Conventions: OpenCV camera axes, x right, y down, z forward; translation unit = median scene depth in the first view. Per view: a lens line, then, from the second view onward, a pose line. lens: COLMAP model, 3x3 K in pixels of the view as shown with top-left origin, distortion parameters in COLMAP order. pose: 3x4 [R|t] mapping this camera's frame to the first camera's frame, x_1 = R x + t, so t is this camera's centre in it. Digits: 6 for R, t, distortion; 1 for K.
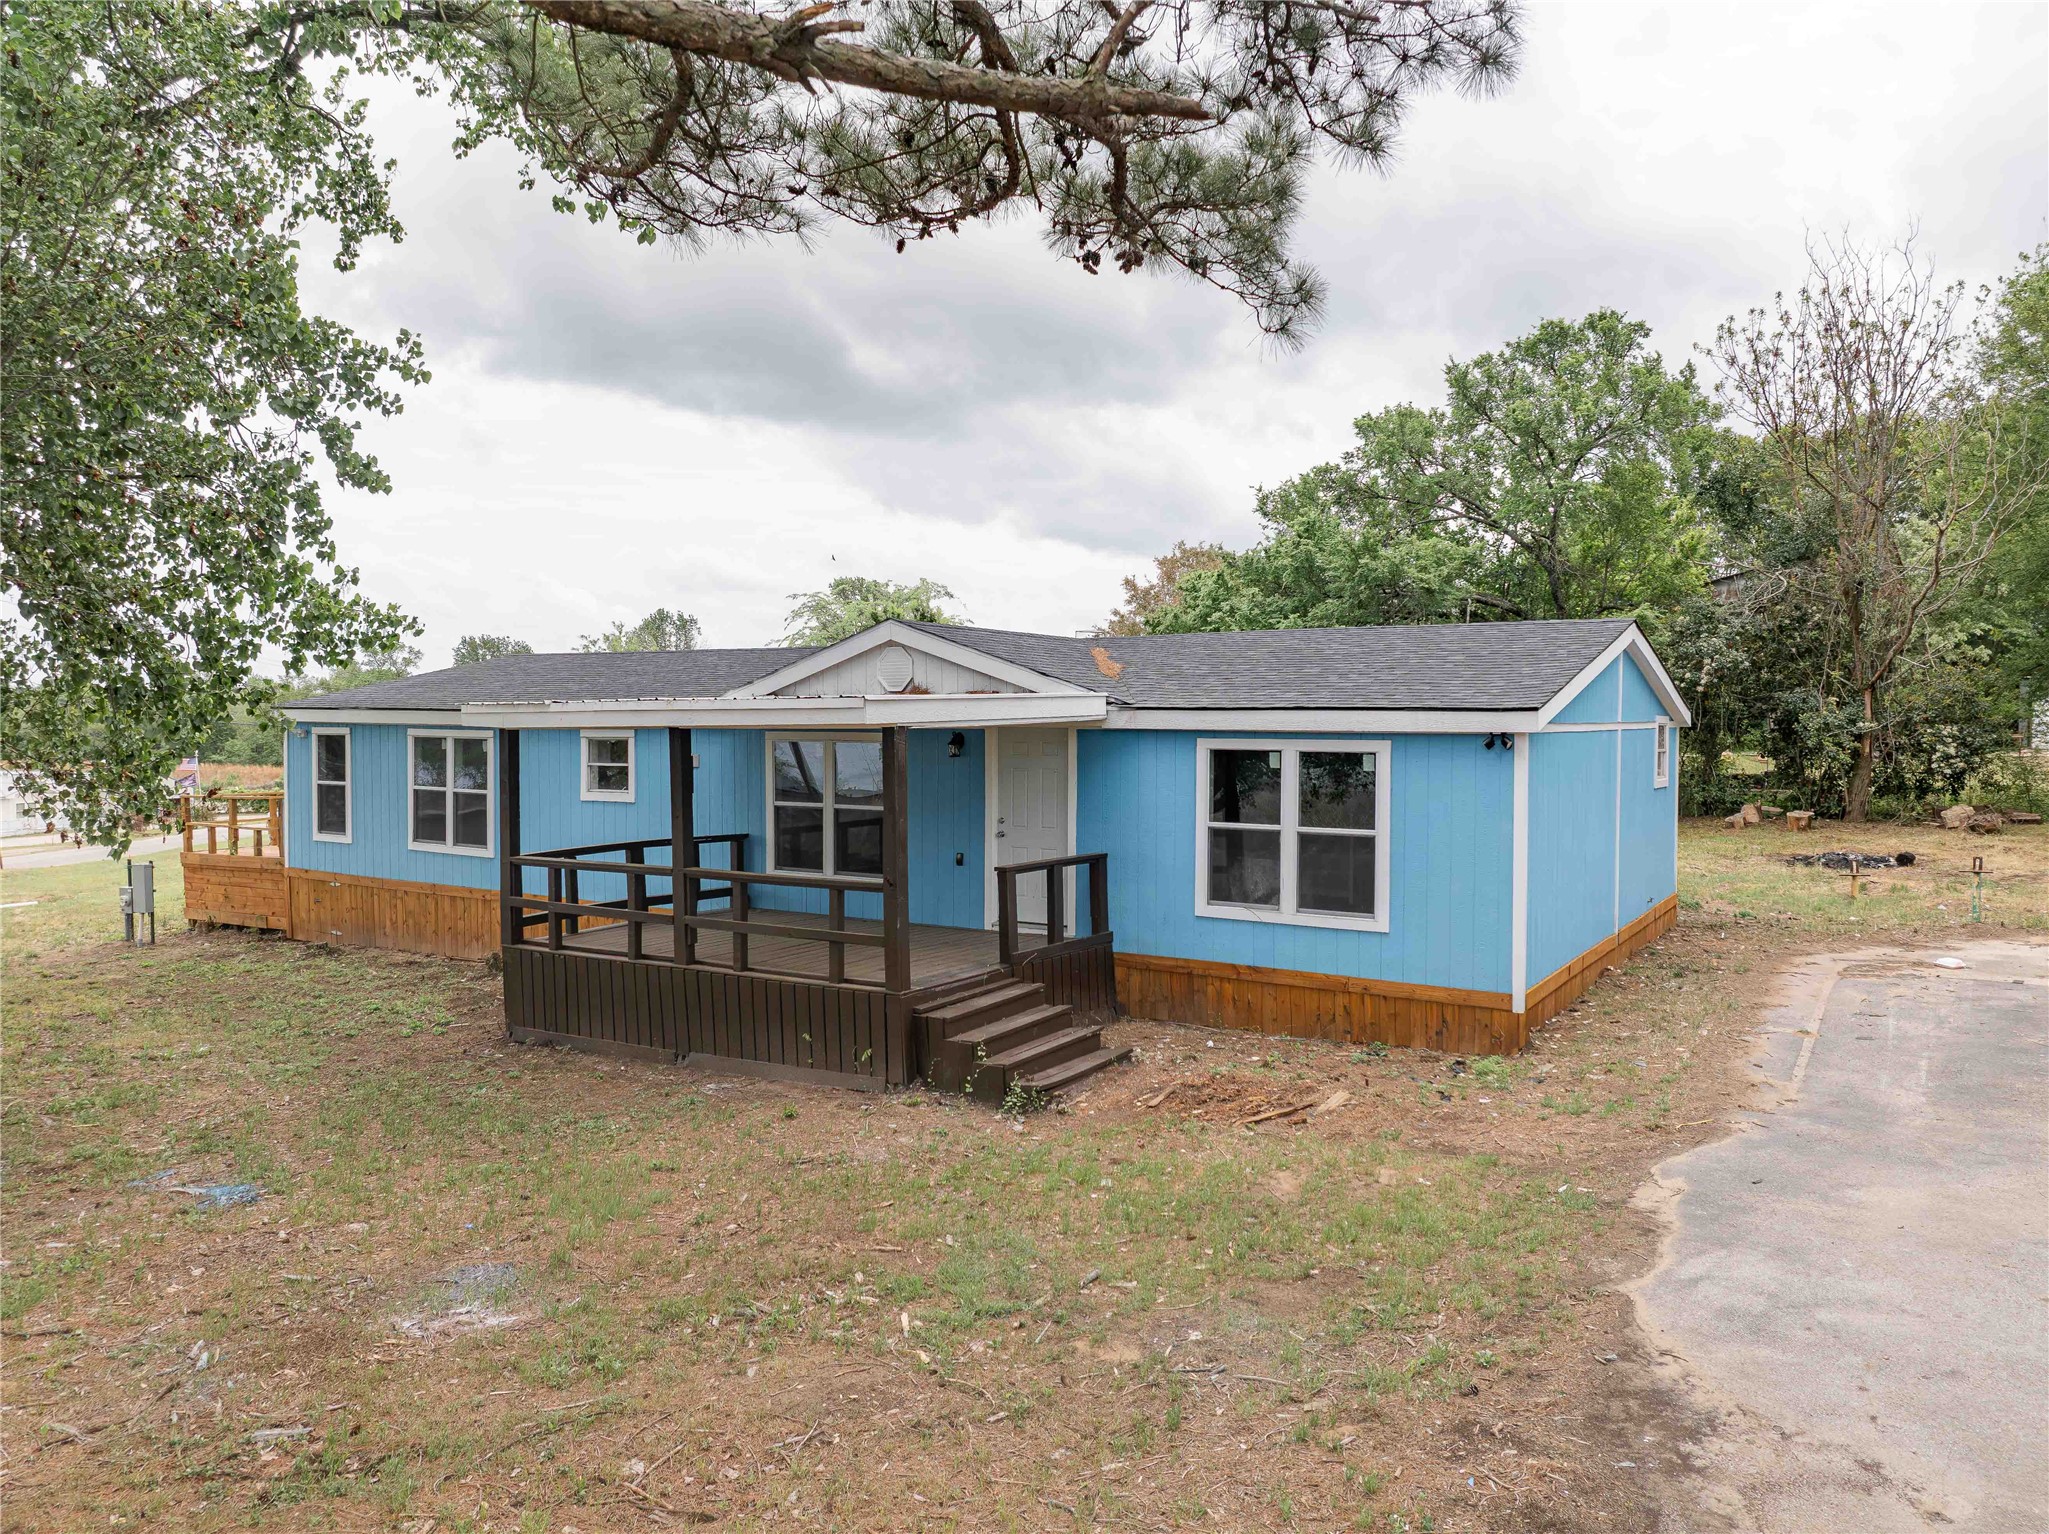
lens RADIAL K [[1434.2, 0, 1024.5], [0, 1434.2, 767.0], [0, 0, 1]] dist [-0.030726, -0.002736]
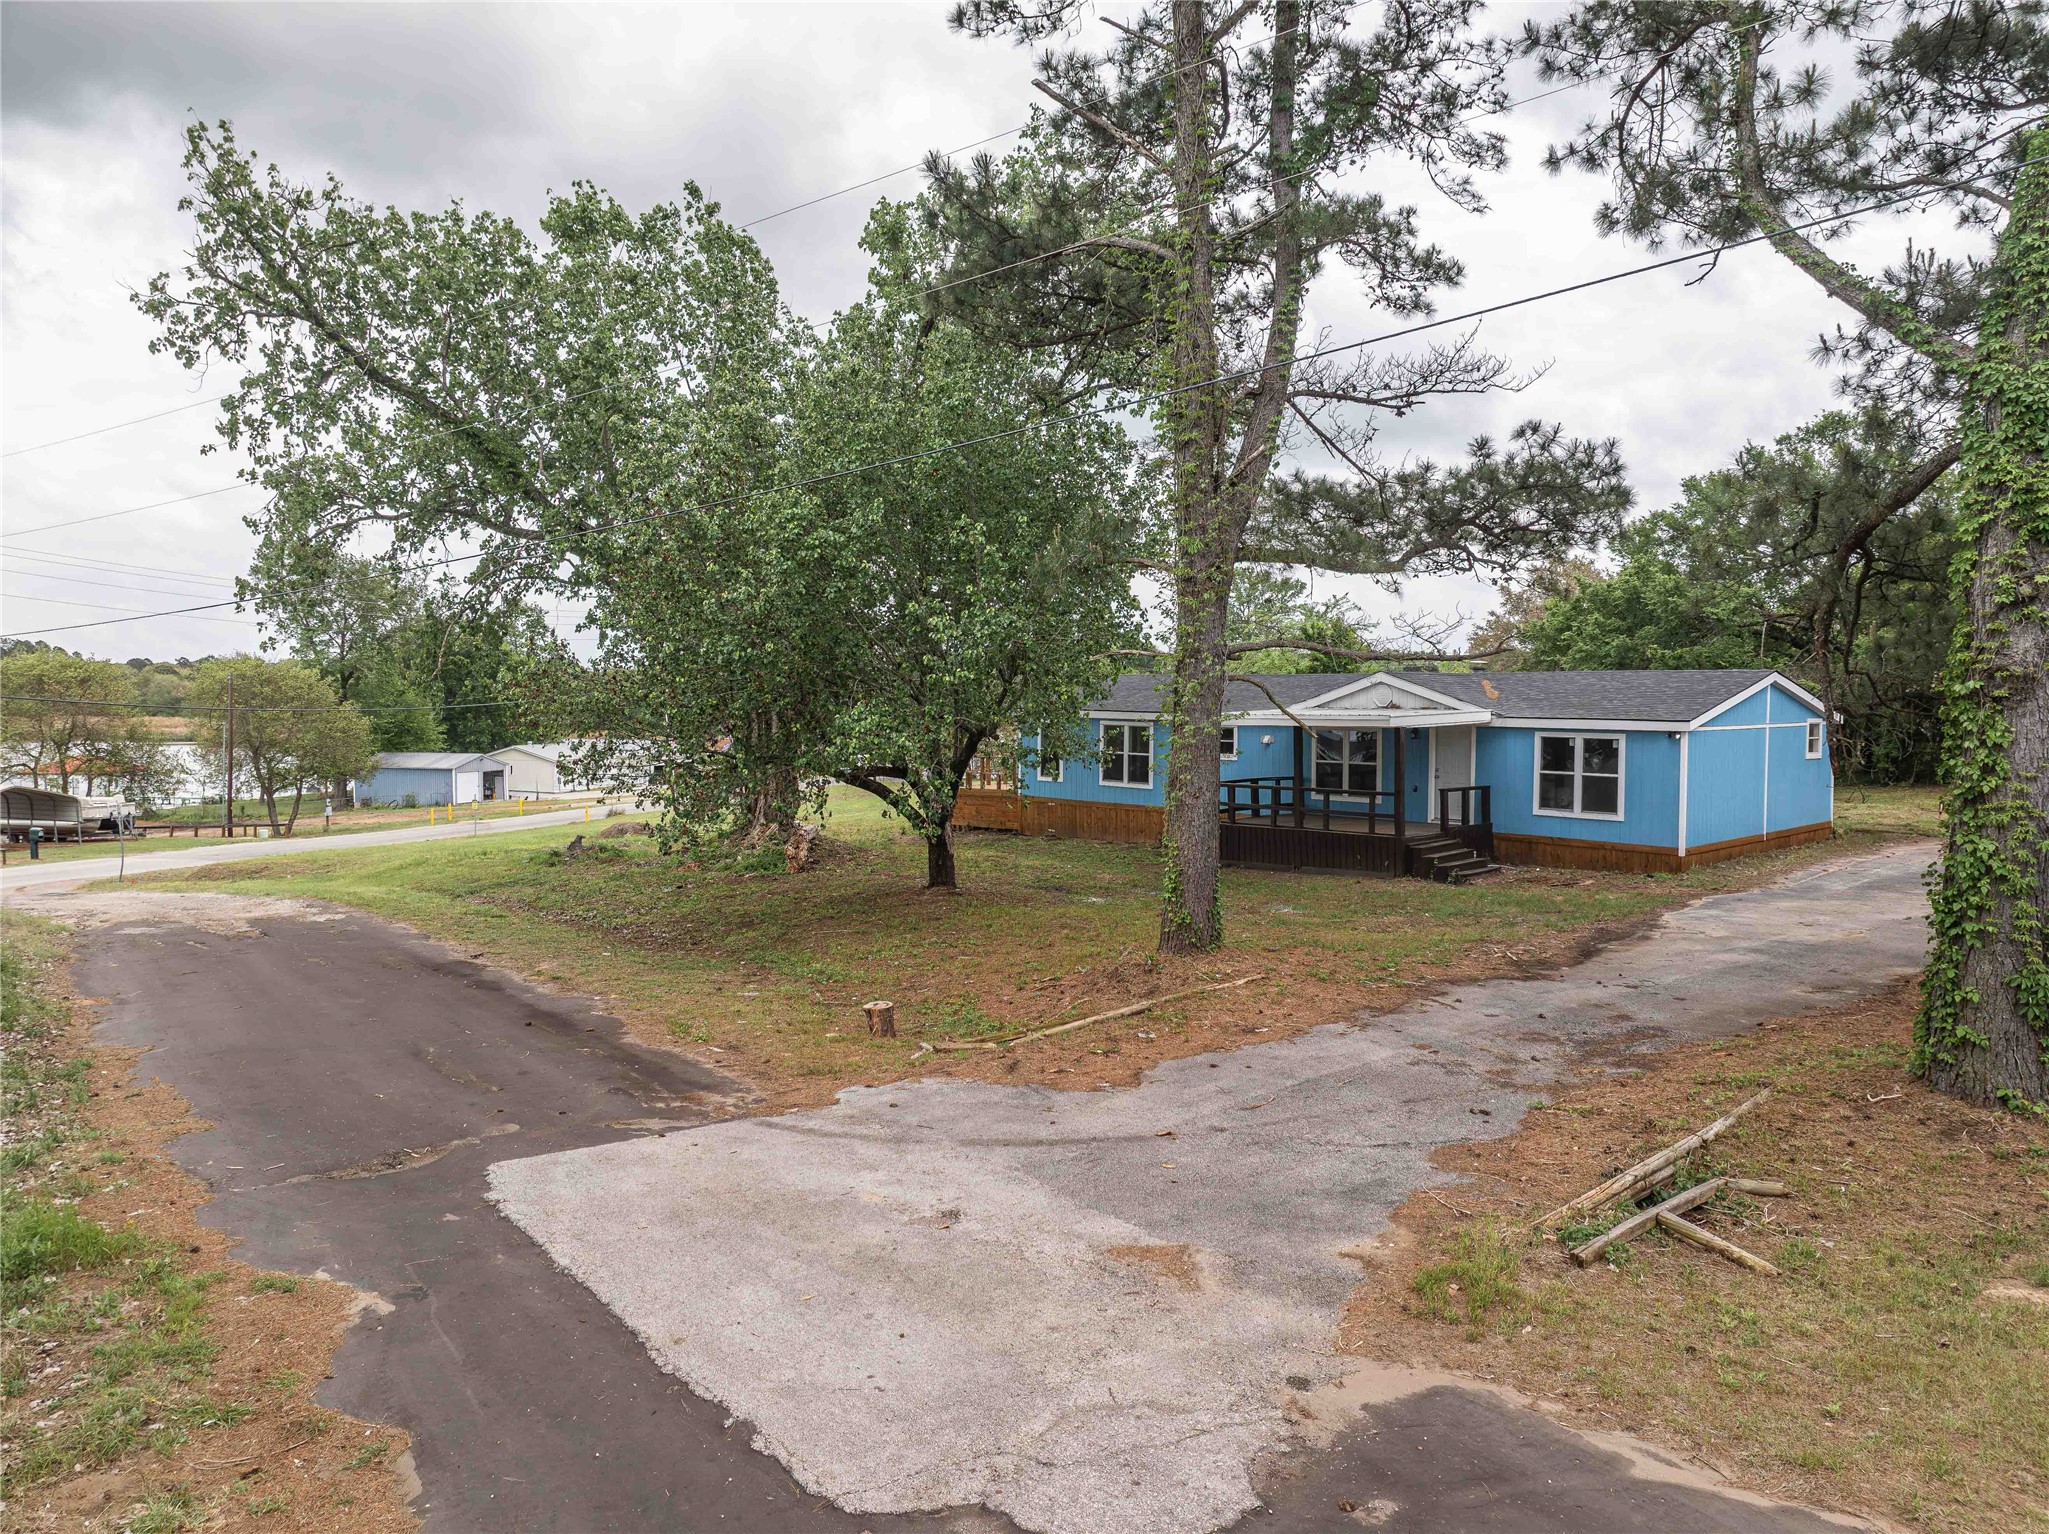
lens RADIAL K [[1434.2, 0, 1024.5], [0, 1434.2, 767.0], [0, 0, 1]] dist [-0.030726, -0.002736]
pose [[0.968805, 0.009400, -0.247644, -0.090459], [-0.003591, 0.999708, 0.023900, -0.015616], [0.247796, -0.022266, 0.968556, -1.274746]]
